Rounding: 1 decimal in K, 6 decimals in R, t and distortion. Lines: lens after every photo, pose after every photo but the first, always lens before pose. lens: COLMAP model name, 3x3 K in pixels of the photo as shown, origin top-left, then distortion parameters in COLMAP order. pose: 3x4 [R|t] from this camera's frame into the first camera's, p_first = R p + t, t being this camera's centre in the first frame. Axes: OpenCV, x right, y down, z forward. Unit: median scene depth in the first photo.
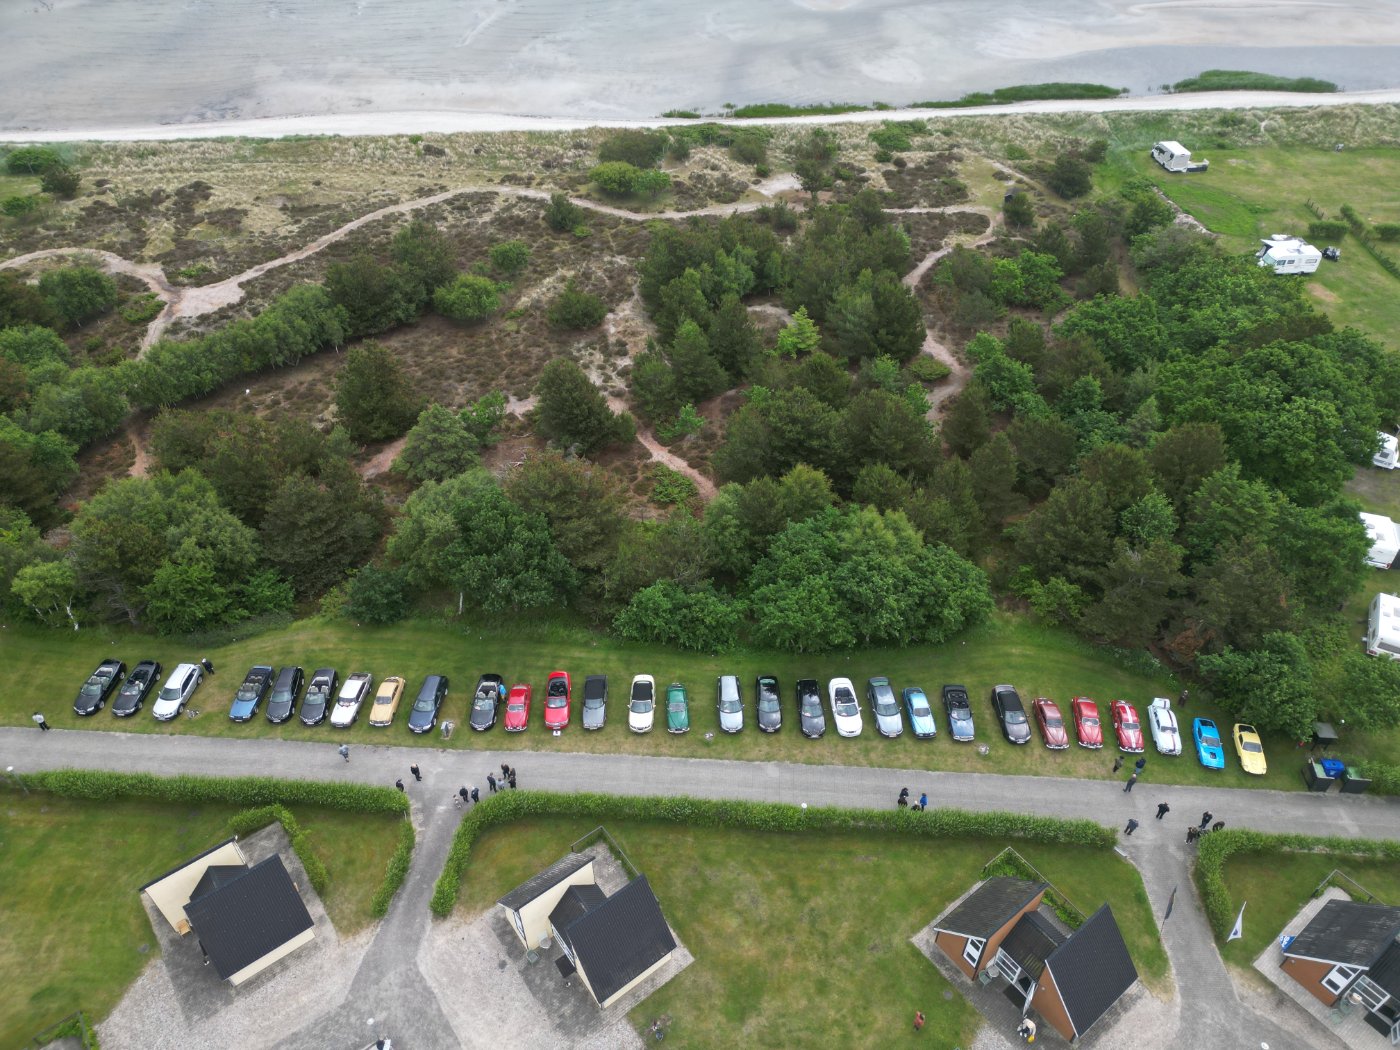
lens RADIAL K [[974.7, 0, 702.1], [0, 974.7, 525.8], [0, 0, 1]] dist [0.076387, -0.069614]
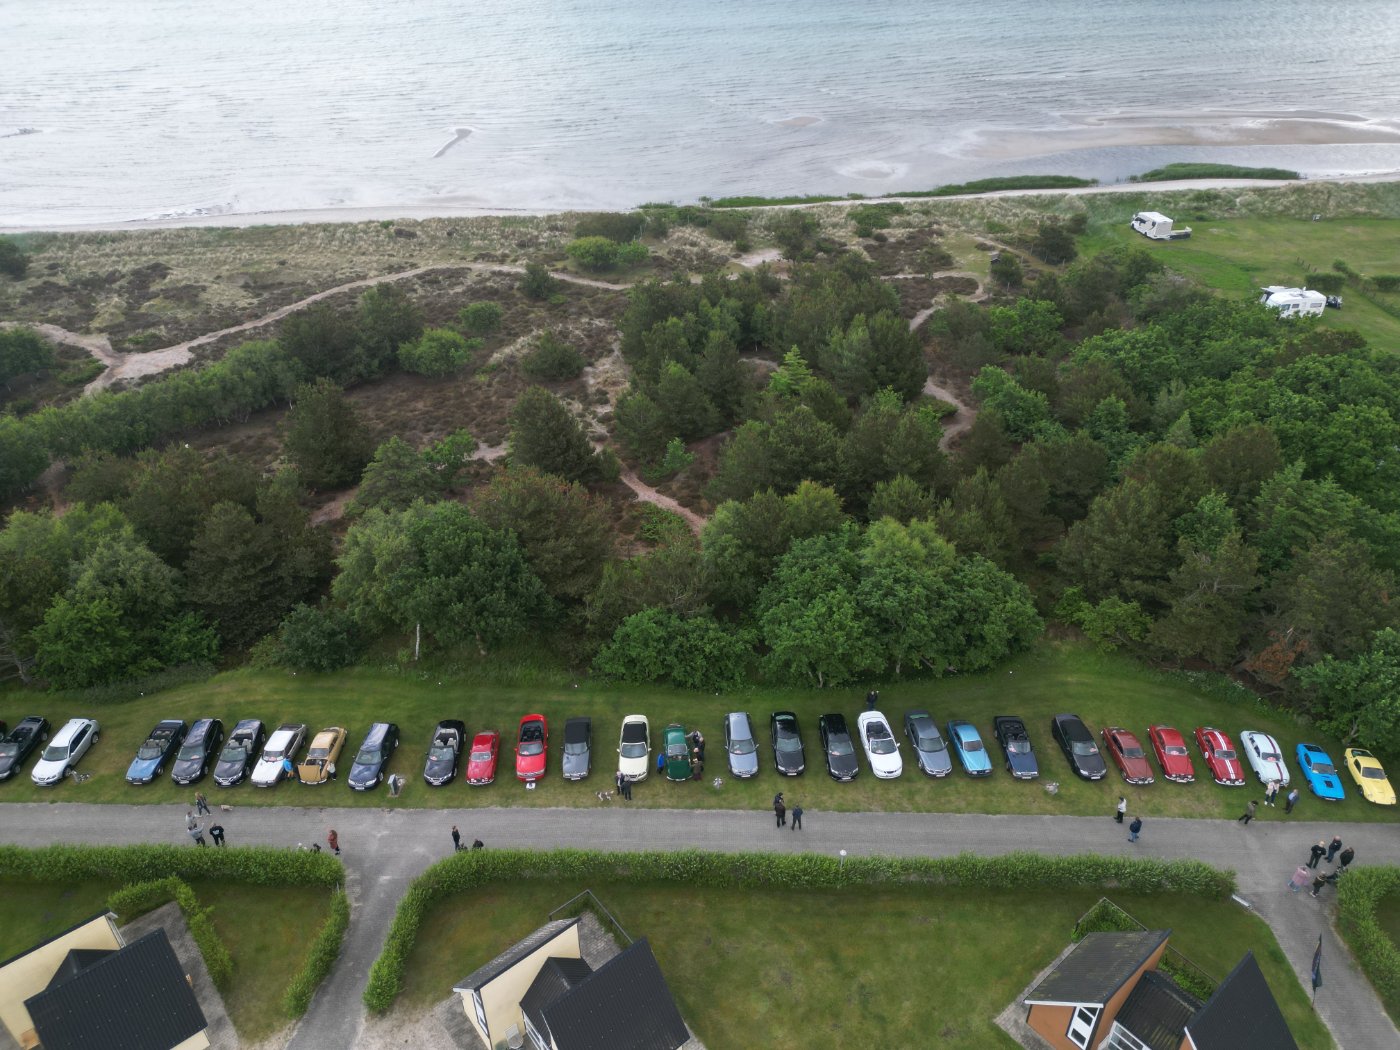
lens RADIAL K [[974.7, 0, 702.1], [0, 974.7, 525.8], [0, 0, 1]] dist [0.076387, -0.069614]
pose [[0.999403, -0.022651, 0.026096, -0.021133], [0.026231, 0.988904, -0.146220, 0.115281], [-0.022494, 0.146817, 0.988908, 0.147496]]
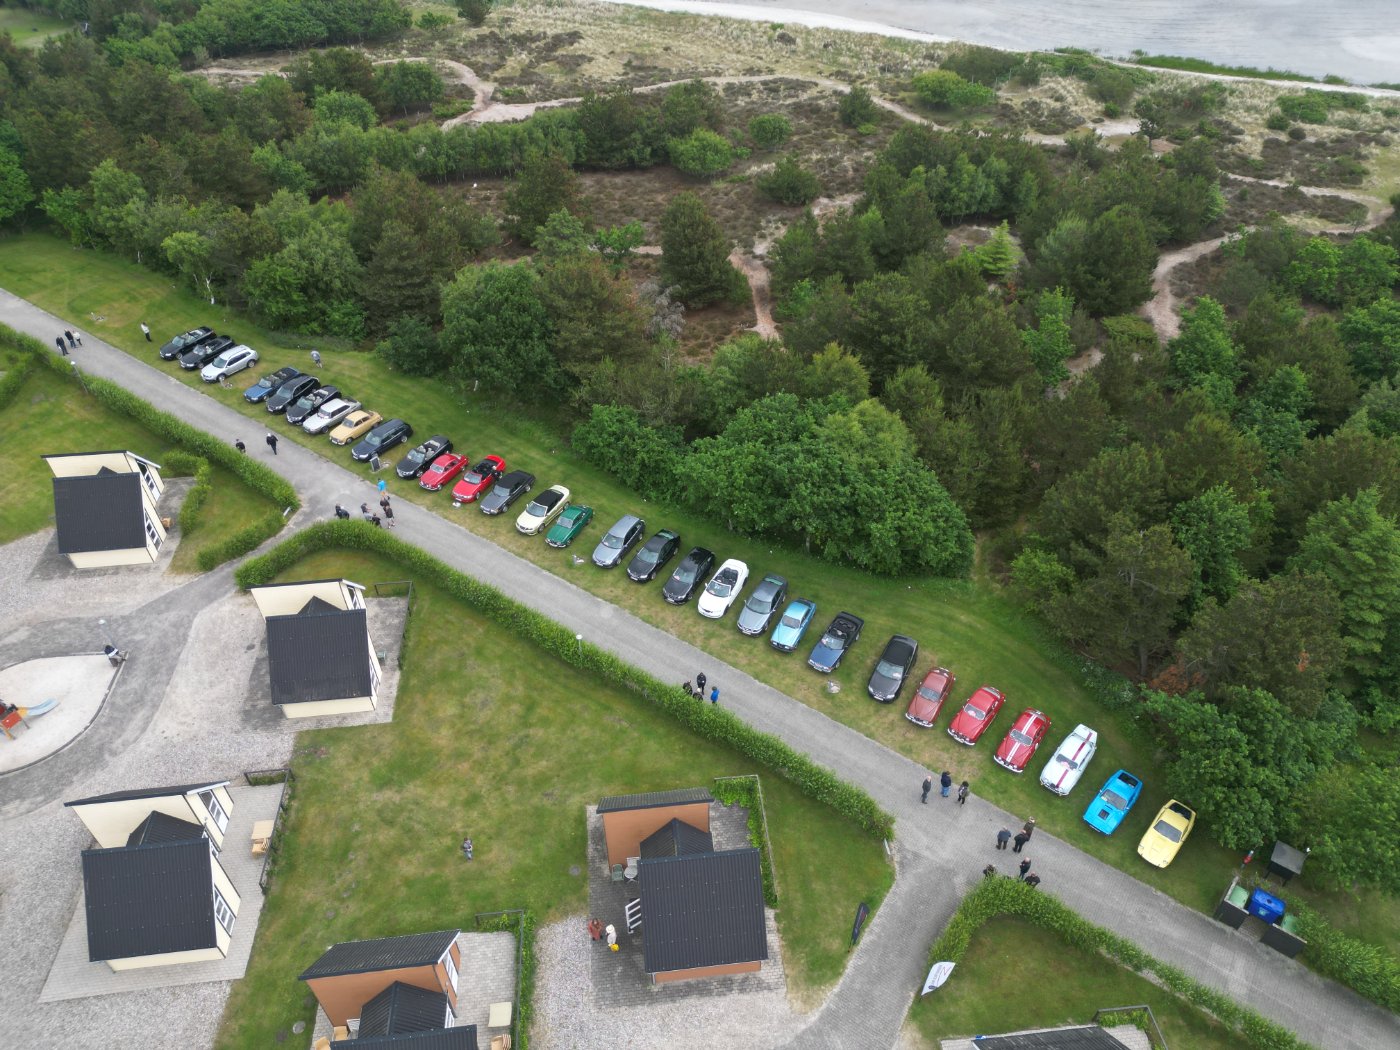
lens RADIAL K [[974.7, 0, 702.1], [0, 974.7, 525.8], [0, 0, 1]] dist [0.076387, -0.069614]
pose [[0.855077, 0.339527, -0.391874, 0.434843], [-0.339133, 0.937929, 0.072644, 0.073225], [0.392215, 0.070781, 0.917146, 0.185605]]
